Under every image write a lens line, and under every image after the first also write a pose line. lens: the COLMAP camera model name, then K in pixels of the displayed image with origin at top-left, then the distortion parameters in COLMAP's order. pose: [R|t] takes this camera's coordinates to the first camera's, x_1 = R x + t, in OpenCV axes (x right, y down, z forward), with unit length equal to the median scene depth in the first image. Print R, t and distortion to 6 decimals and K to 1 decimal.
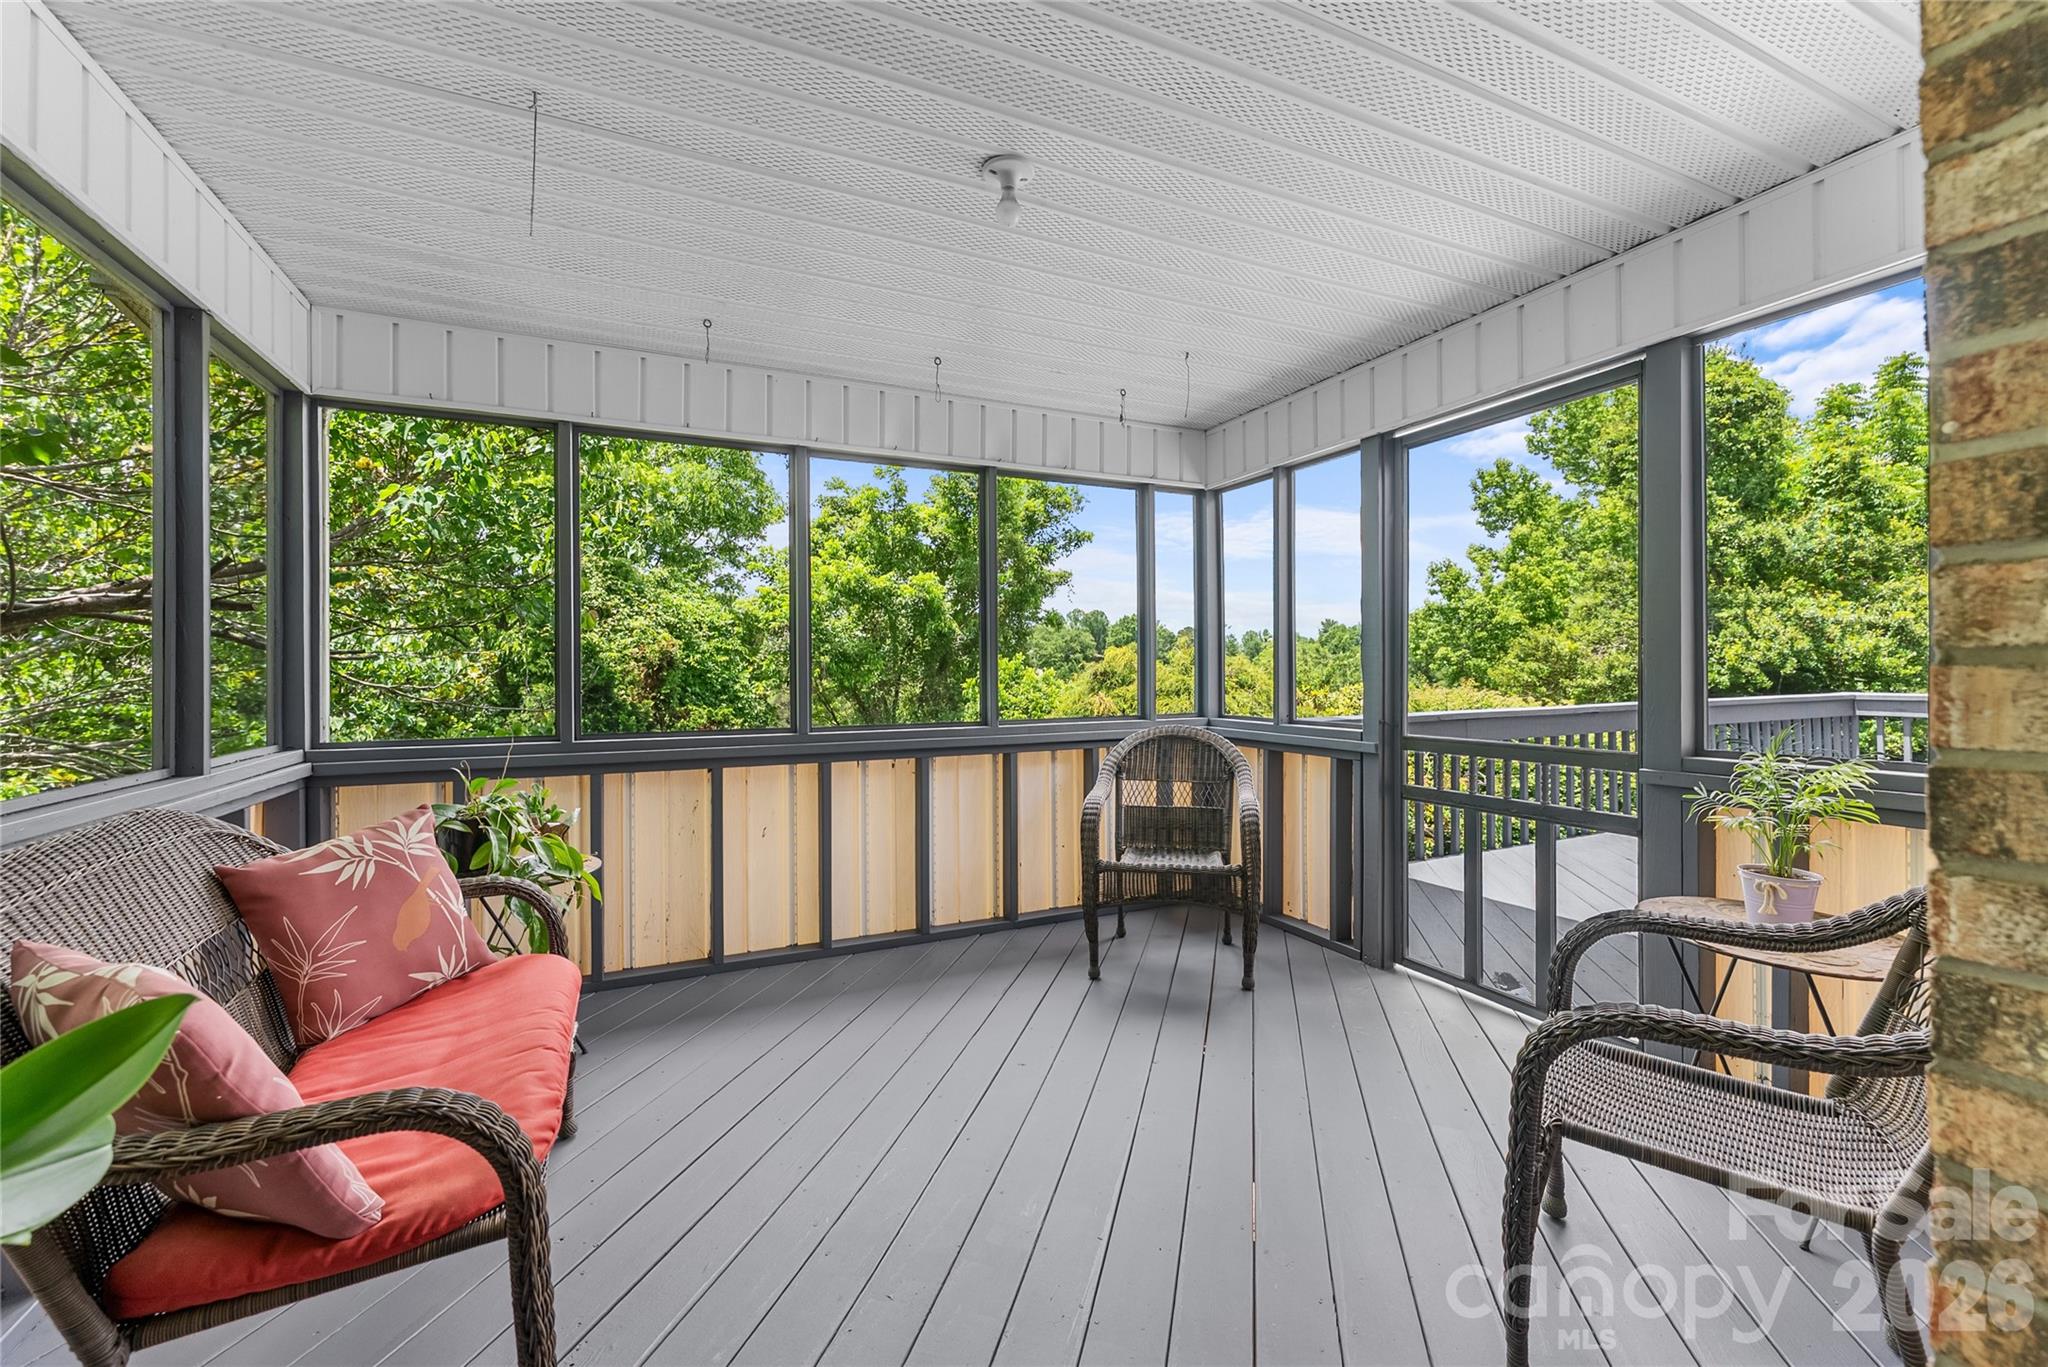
lens RADIAL K [[828.0, 0, 1028.7], [0, 828.0, 666.0], [0, 0, 1]] dist [-0.000789, -0.000157]
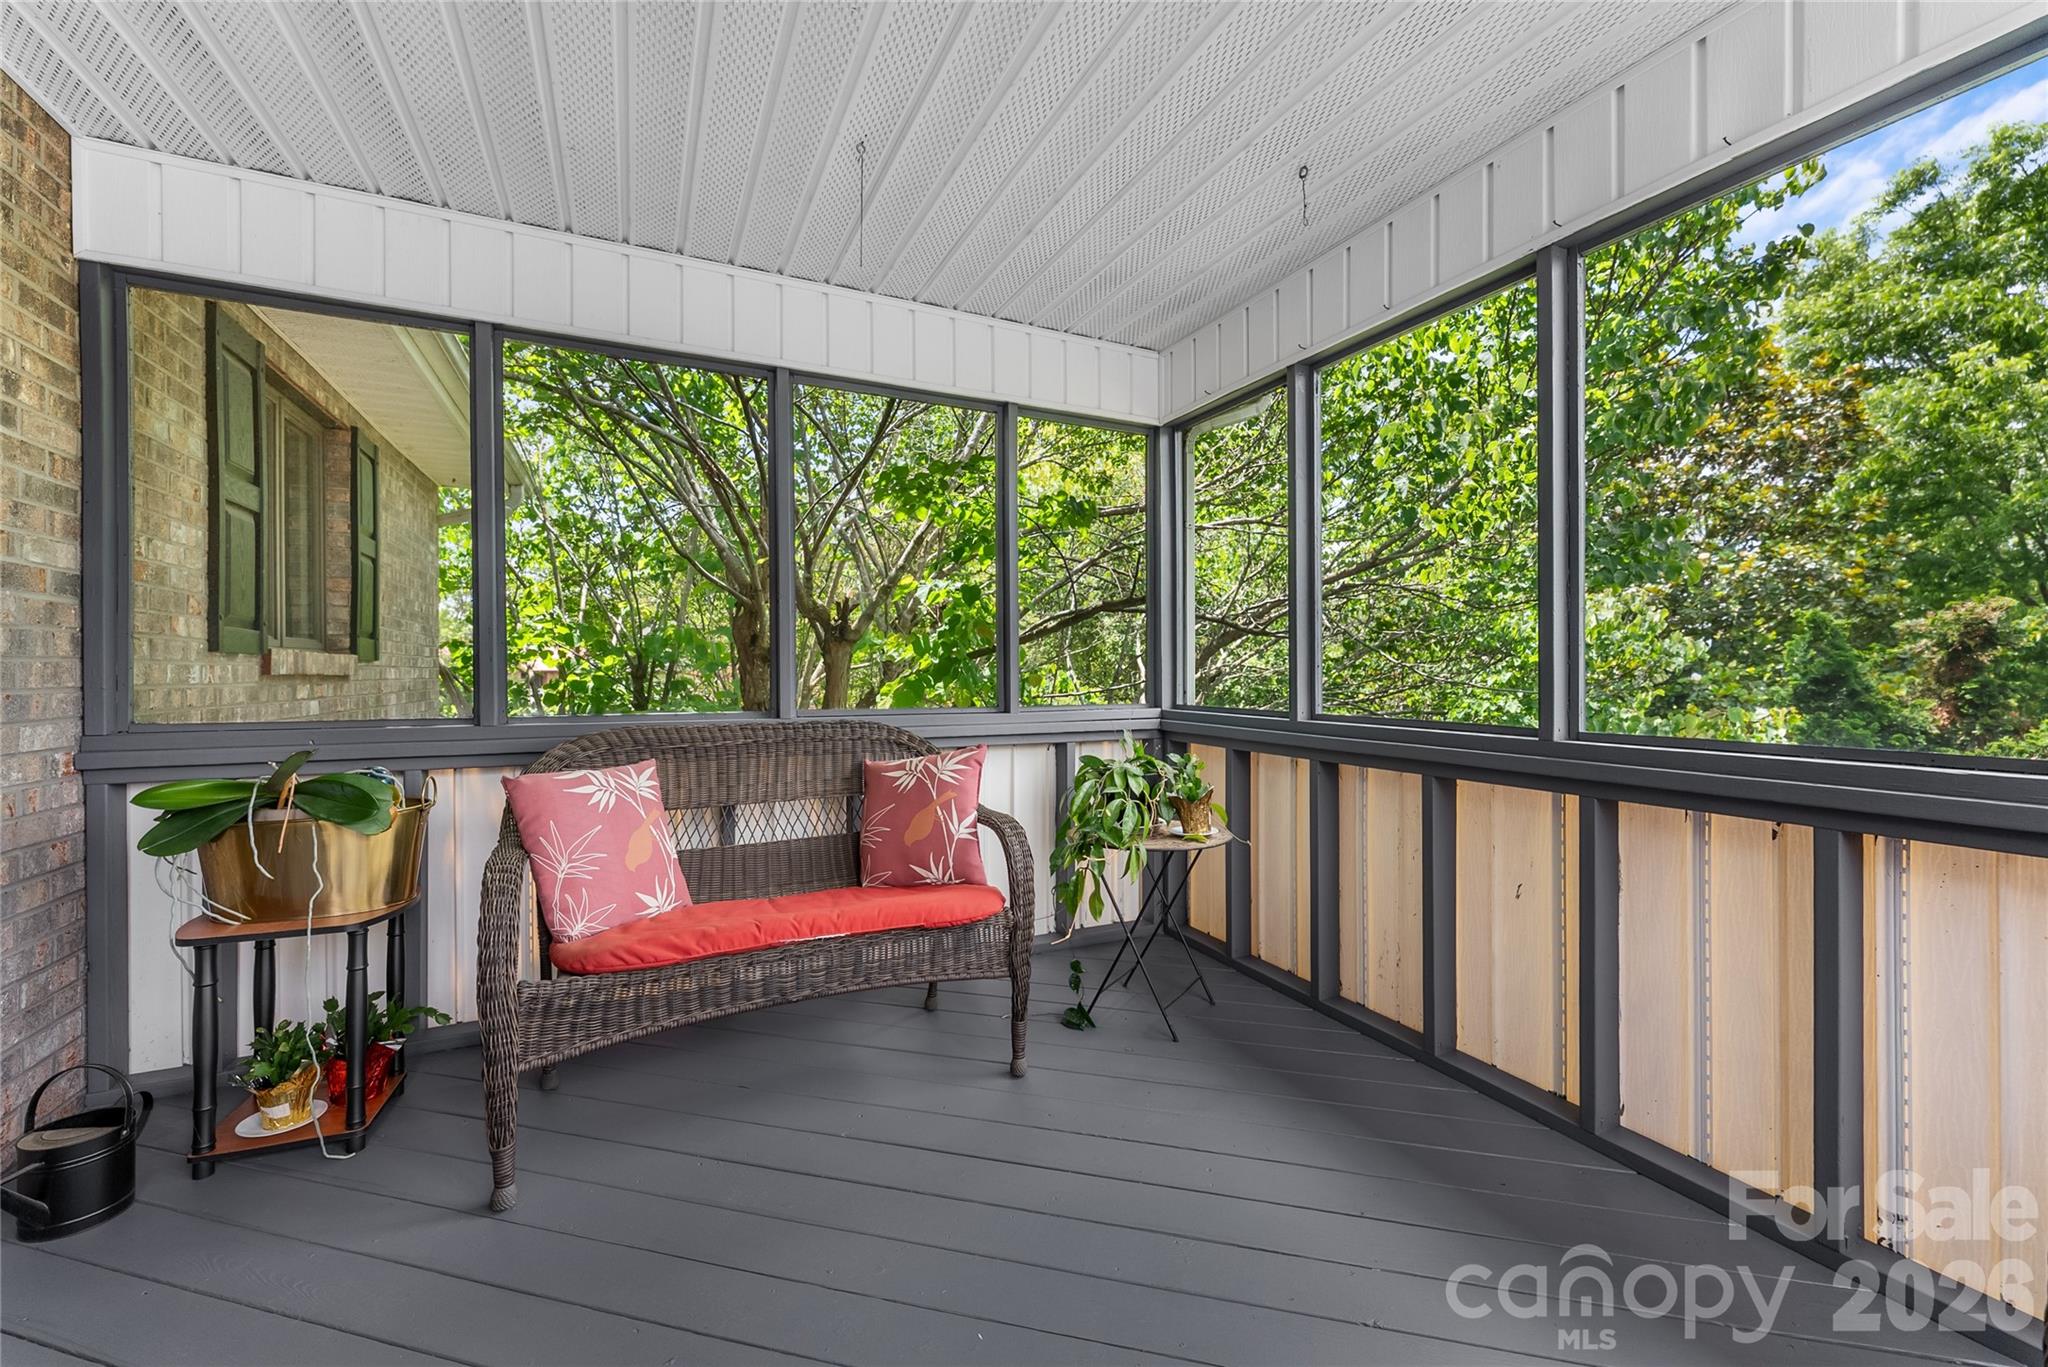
lens RADIAL K [[828.0, 0, 1028.7], [0, 828.0, 666.0], [0, 0, 1]] dist [-0.000789, -0.000157]
pose [[0.016542, 0.002142, -0.999861, 0.330958], [0.000374, 0.999998, 0.002149, 0.028107], [0.999863, -0.000410, 0.016541, 0.658611]]
